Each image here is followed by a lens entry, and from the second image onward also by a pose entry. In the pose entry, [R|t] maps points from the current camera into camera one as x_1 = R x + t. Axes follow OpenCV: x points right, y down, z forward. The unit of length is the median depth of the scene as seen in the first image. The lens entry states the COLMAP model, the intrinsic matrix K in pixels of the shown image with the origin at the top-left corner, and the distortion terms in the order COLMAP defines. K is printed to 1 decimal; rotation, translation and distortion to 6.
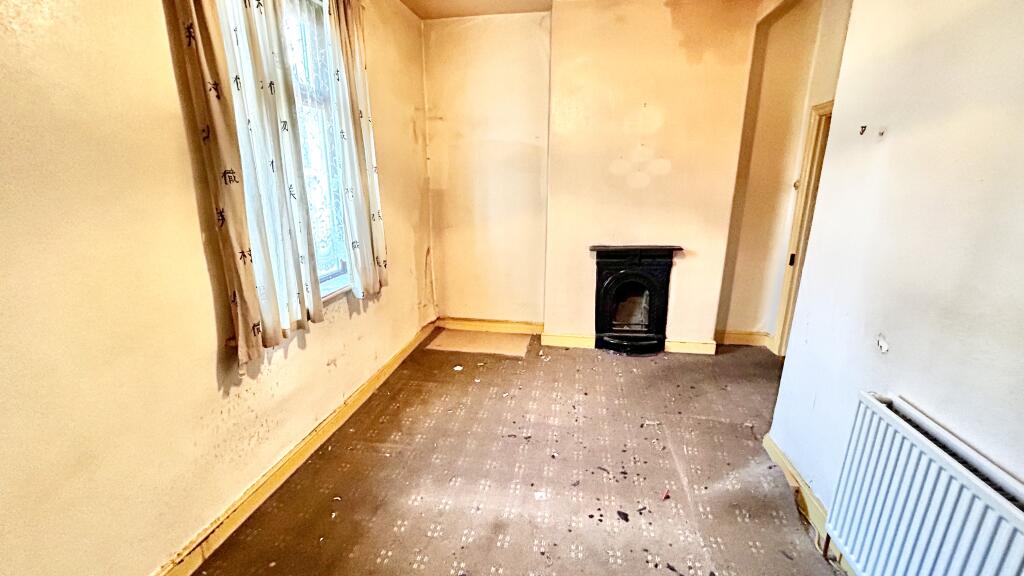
lens RADIAL K [[414.2, 0, 512.0], [0, 414.2, 288.0], [0, 0, 1]] dist [0.002122, 0.000344]
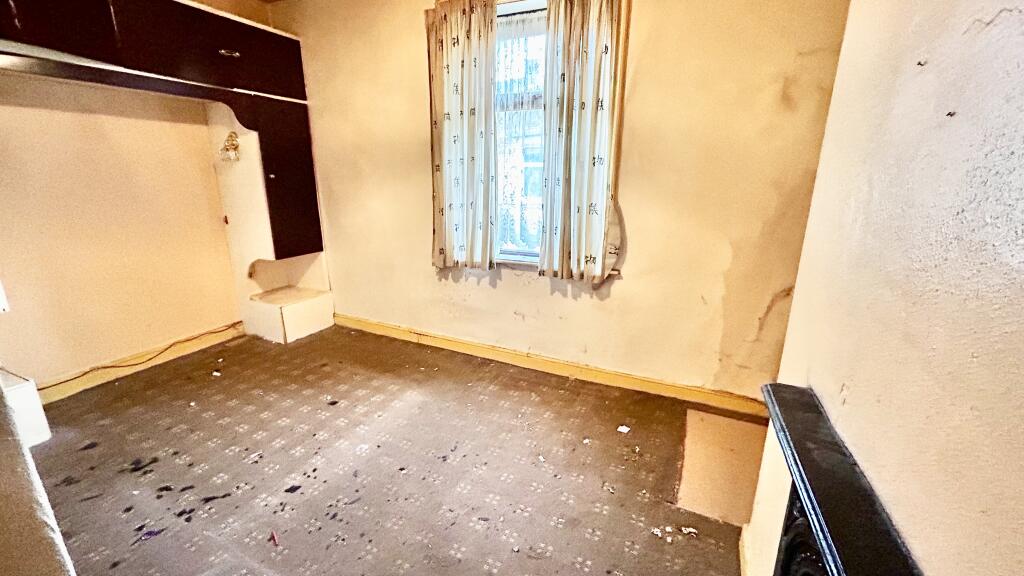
lens RADIAL K [[414.2, 0, 512.0], [0, 414.2, 288.0], [0, 0, 1]] dist [0.002122, 0.000344]
pose [[-0.271064, 0.248440, -0.929947, 0.843034], [-0.256130, 0.912670, 0.318482, -0.336621], [0.927859, 0.324516, -0.183759, 1.348615]]
